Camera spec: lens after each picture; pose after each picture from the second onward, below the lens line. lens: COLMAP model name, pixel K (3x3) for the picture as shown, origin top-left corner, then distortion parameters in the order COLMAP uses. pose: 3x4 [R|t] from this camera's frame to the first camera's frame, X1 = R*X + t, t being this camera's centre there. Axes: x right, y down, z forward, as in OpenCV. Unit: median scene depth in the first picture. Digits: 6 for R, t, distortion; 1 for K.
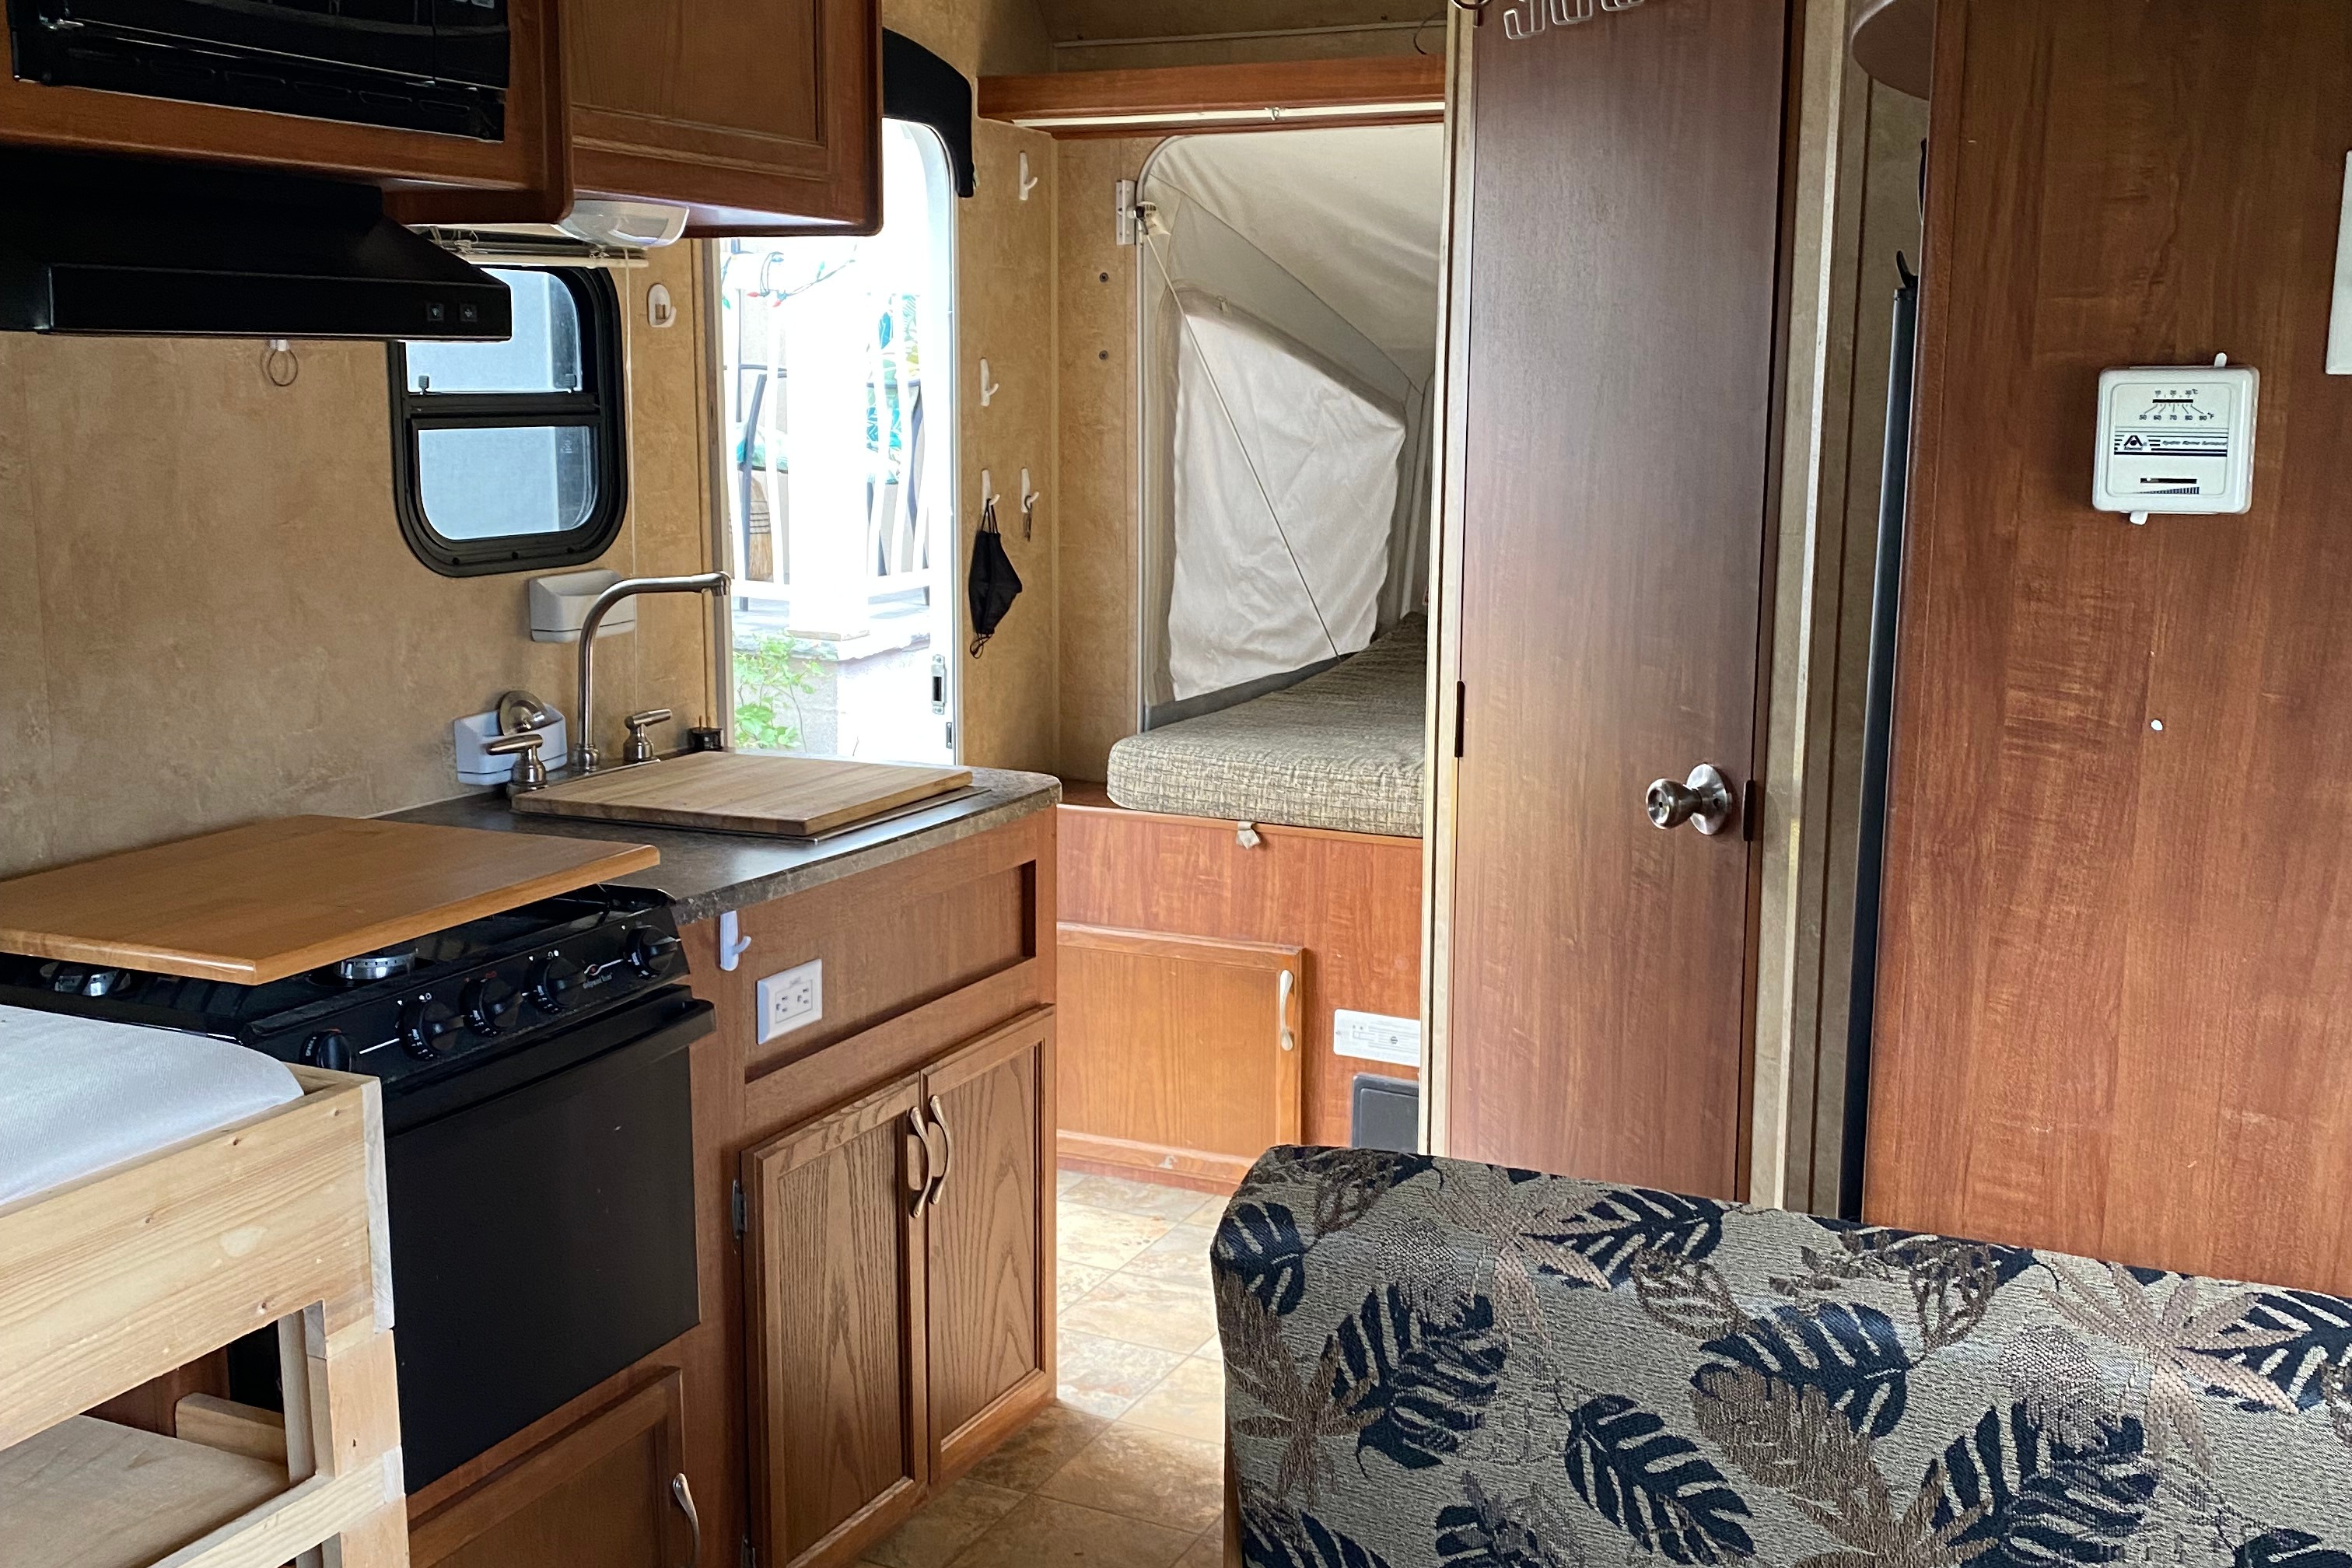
lens RADIAL K [[2341.3, 0, 1181.3], [0, 2341.3, 754.1], [0, 0, 1]] dist [0.095329, -0.207100]
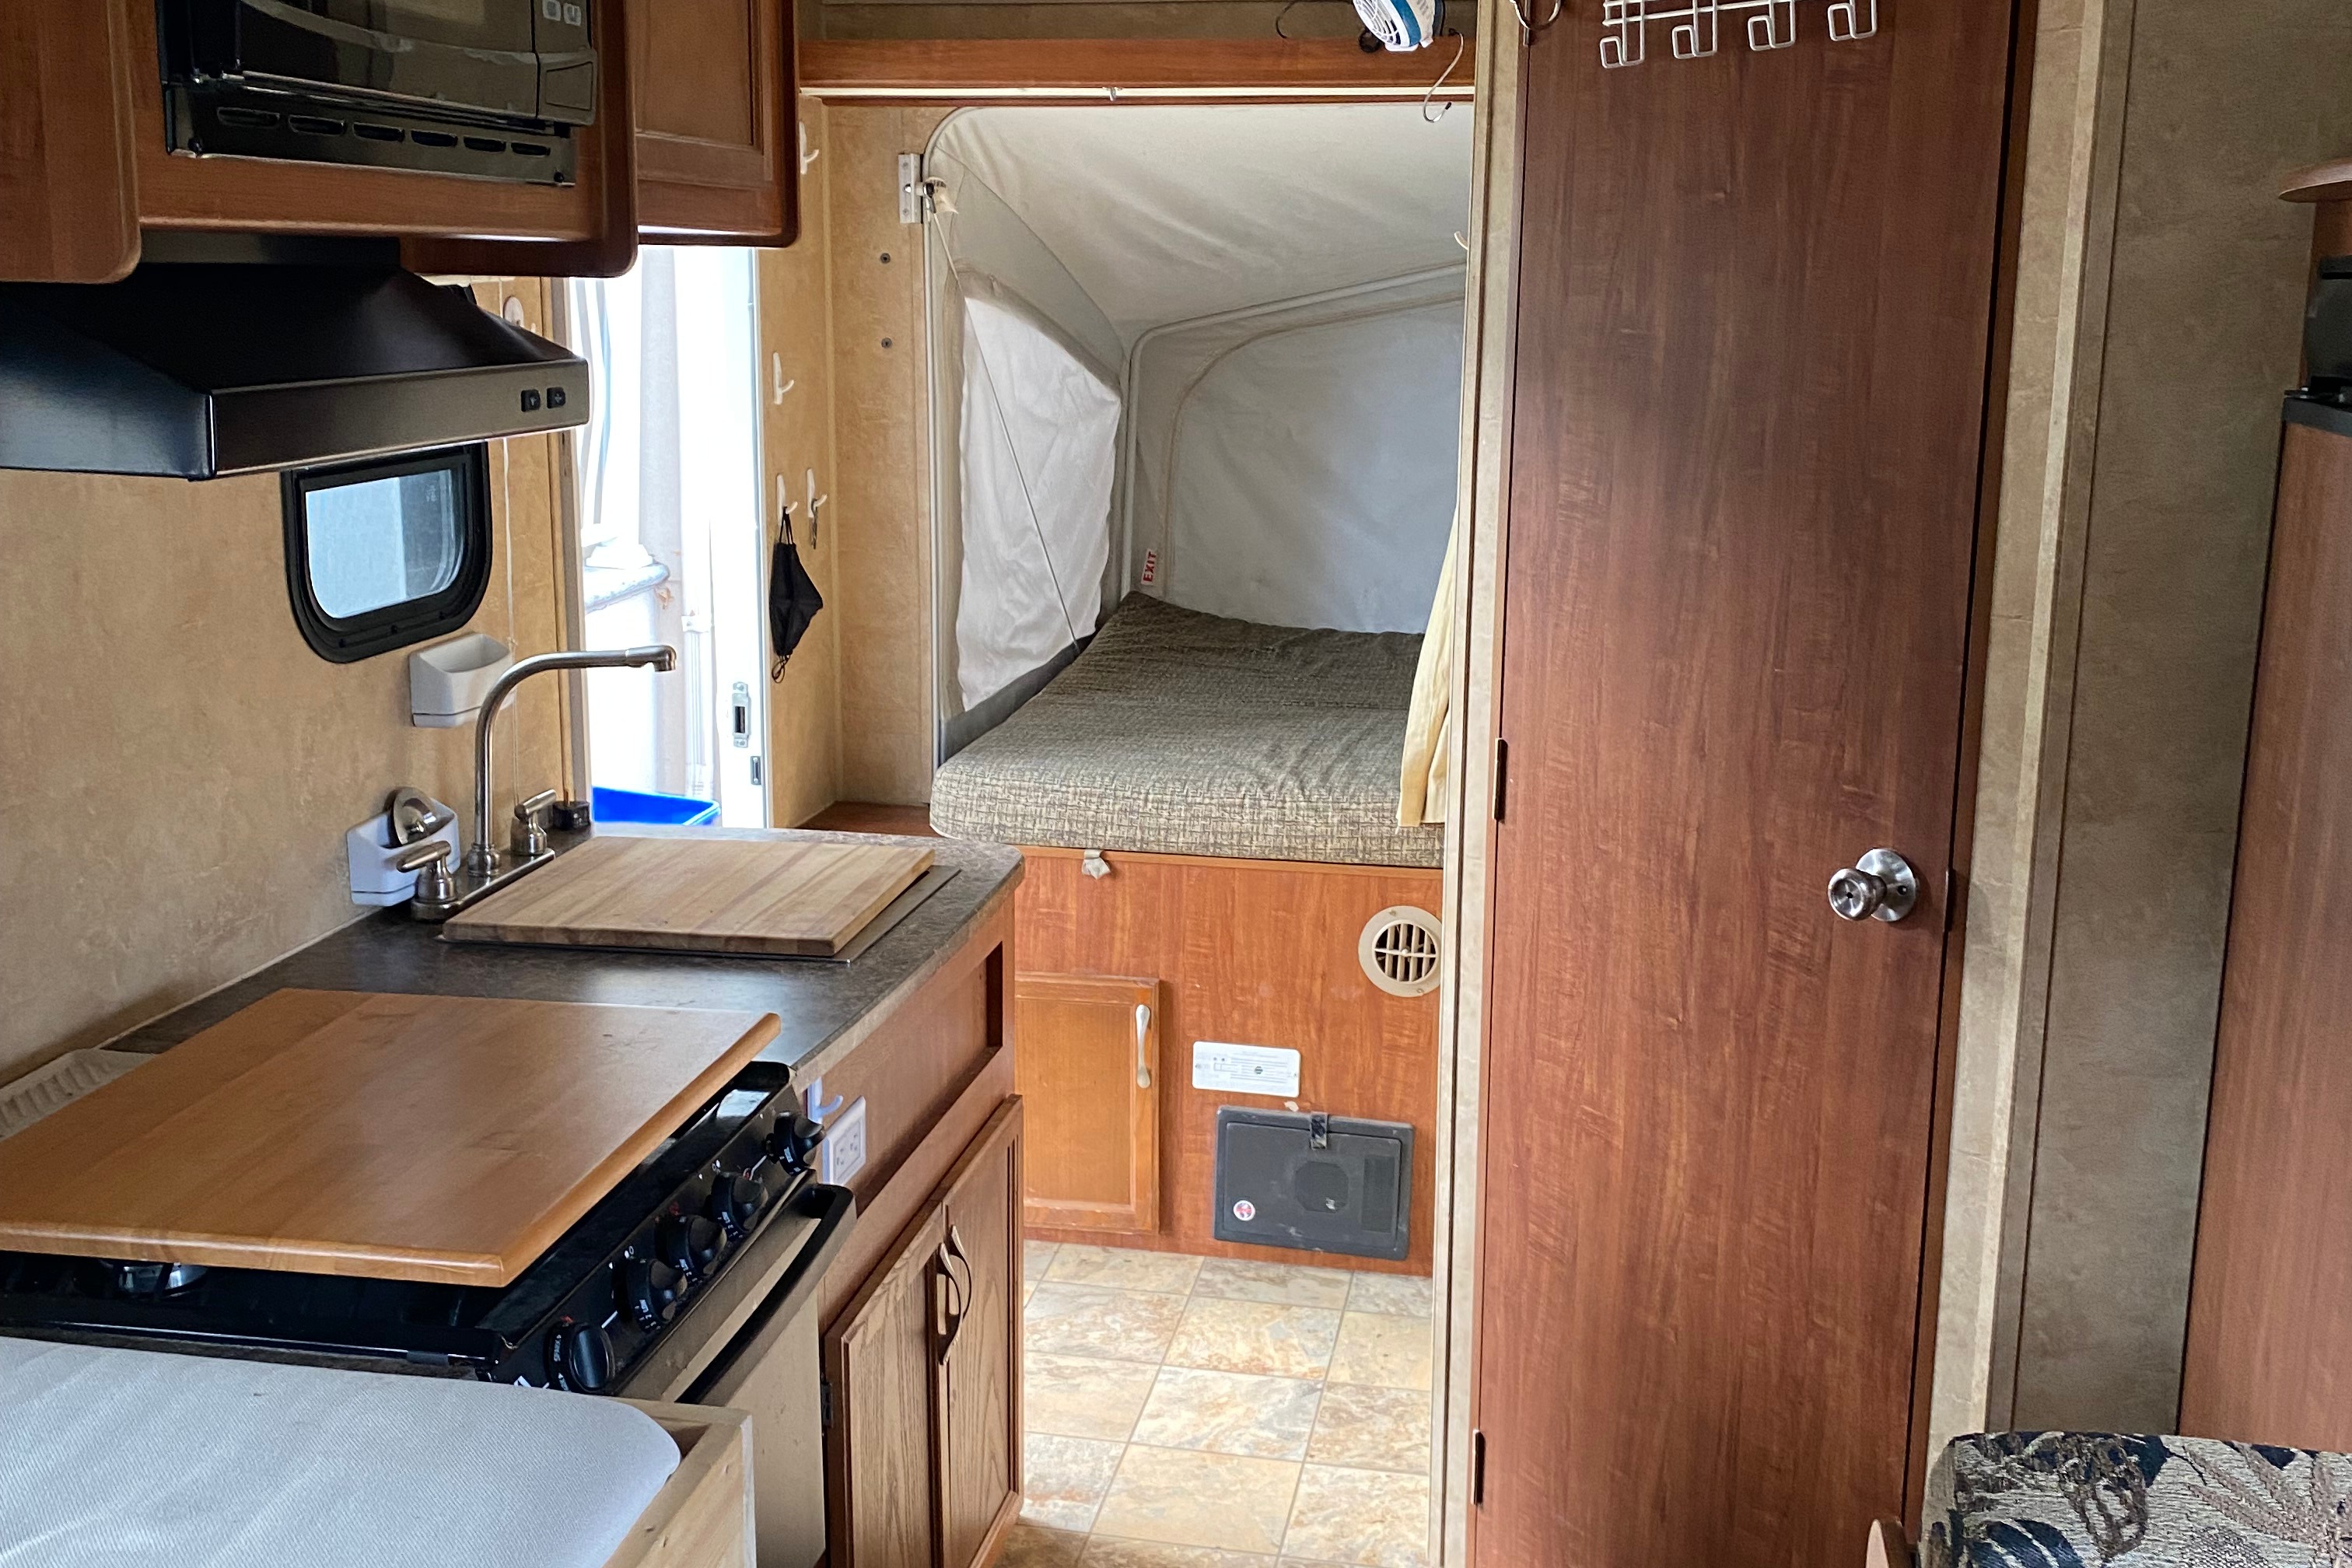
lens RADIAL K [[2341.3, 0, 1181.3], [0, 2341.3, 754.1], [0, 0, 1]] dist [0.095329, -0.207100]
pose [[0.968741, -0.046764, 0.243627, -0.237683], [0.036622, 0.998270, 0.045999, -0.074090], [-0.245357, -0.035640, 0.968778, 0.117726]]
